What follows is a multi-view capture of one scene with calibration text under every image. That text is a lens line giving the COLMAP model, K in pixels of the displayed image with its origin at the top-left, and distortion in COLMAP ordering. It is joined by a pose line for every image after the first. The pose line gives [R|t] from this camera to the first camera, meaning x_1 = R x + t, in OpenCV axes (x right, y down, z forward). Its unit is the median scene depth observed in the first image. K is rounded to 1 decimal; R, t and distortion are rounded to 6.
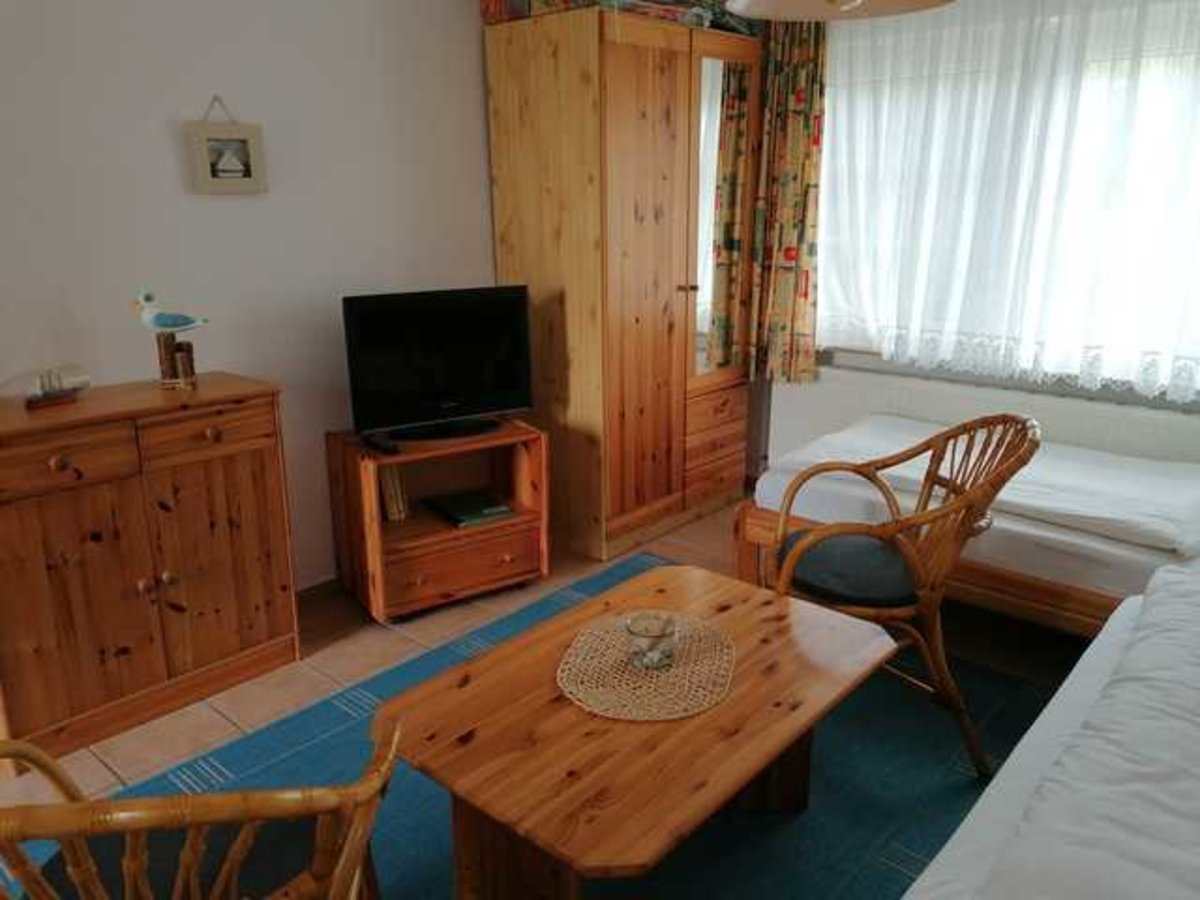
lens RADIAL K [[914.6, 0, 602.7], [0, 914.6, 450.4], [0, 0, 1]] dist [0.075674, -0.091102]
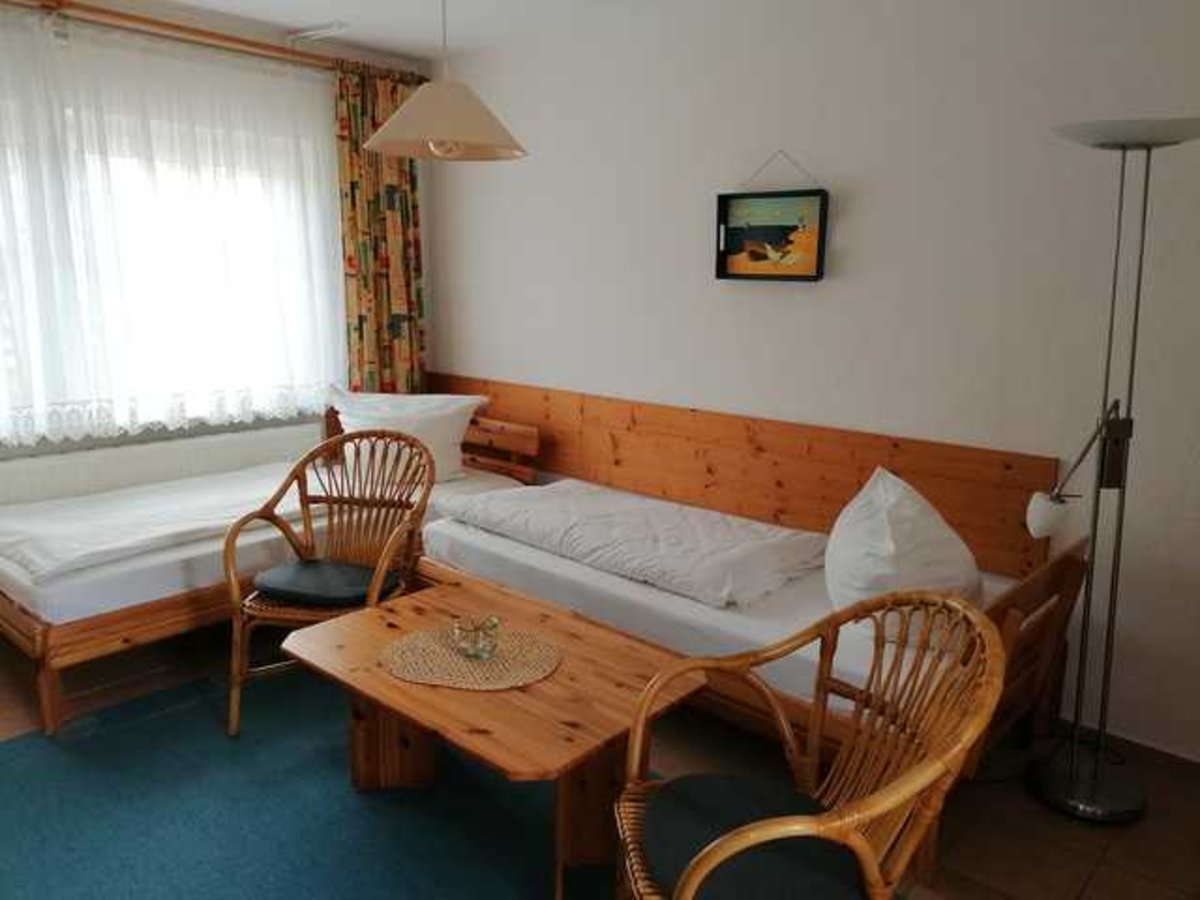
lens RADIAL K [[914.6, 0, 595.3], [0, 914.6, 448.7], [0, 0, 1]] dist [0.075674, -0.091102]
pose [[-0.008519, -0.200221, 0.979714, -1.181651], [0.244913, 0.949491, 0.196174, -0.257622], [-0.969508, 0.241616, 0.040948, 0.750109]]
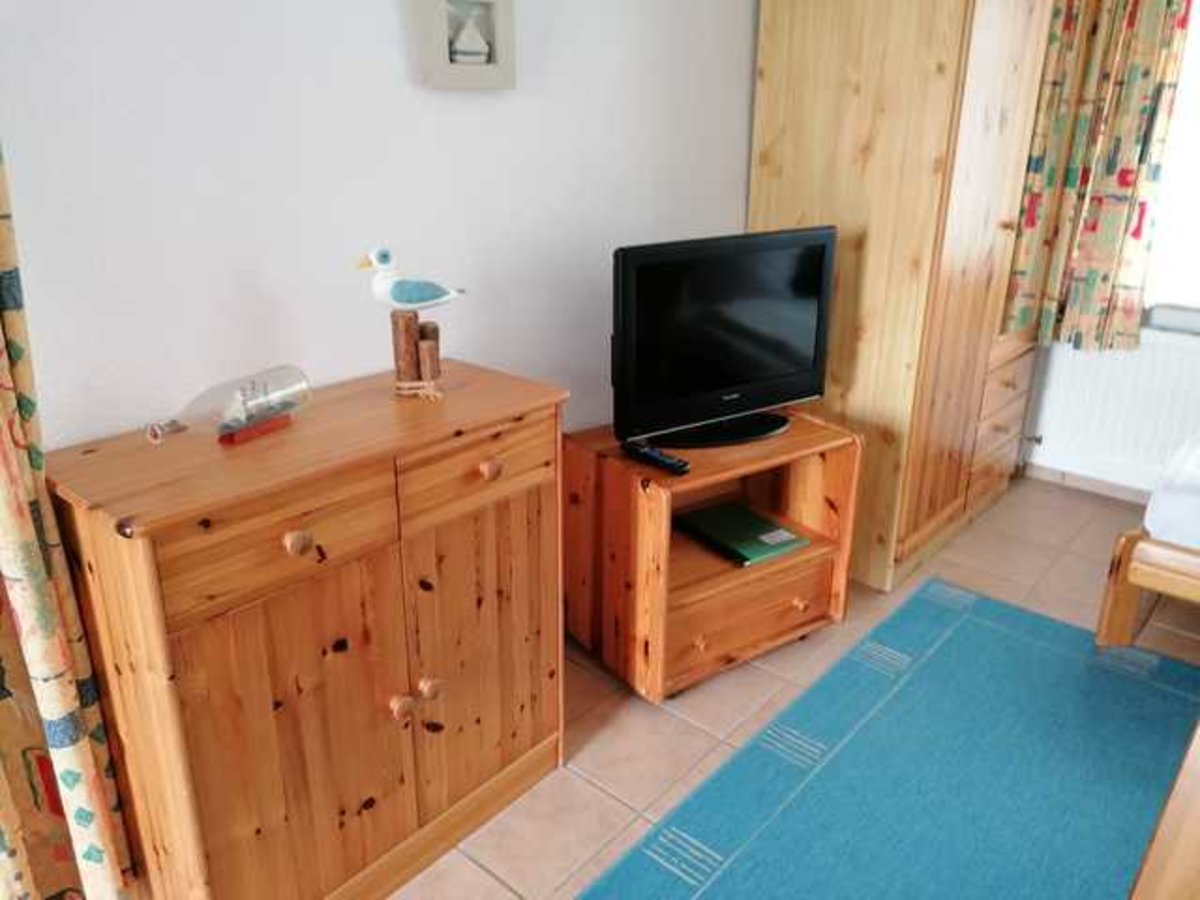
lens RADIAL K [[914.6, 0, 596.5], [0, 914.6, 452.1], [0, 0, 1]] dist [0.075674, -0.091102]
pose [[0.999967, 0.007084, -0.004037, -0.304310], [-0.006701, 0.996103, 0.087948, -0.077584], [0.004644, -0.087918, 0.996117, 0.318725]]
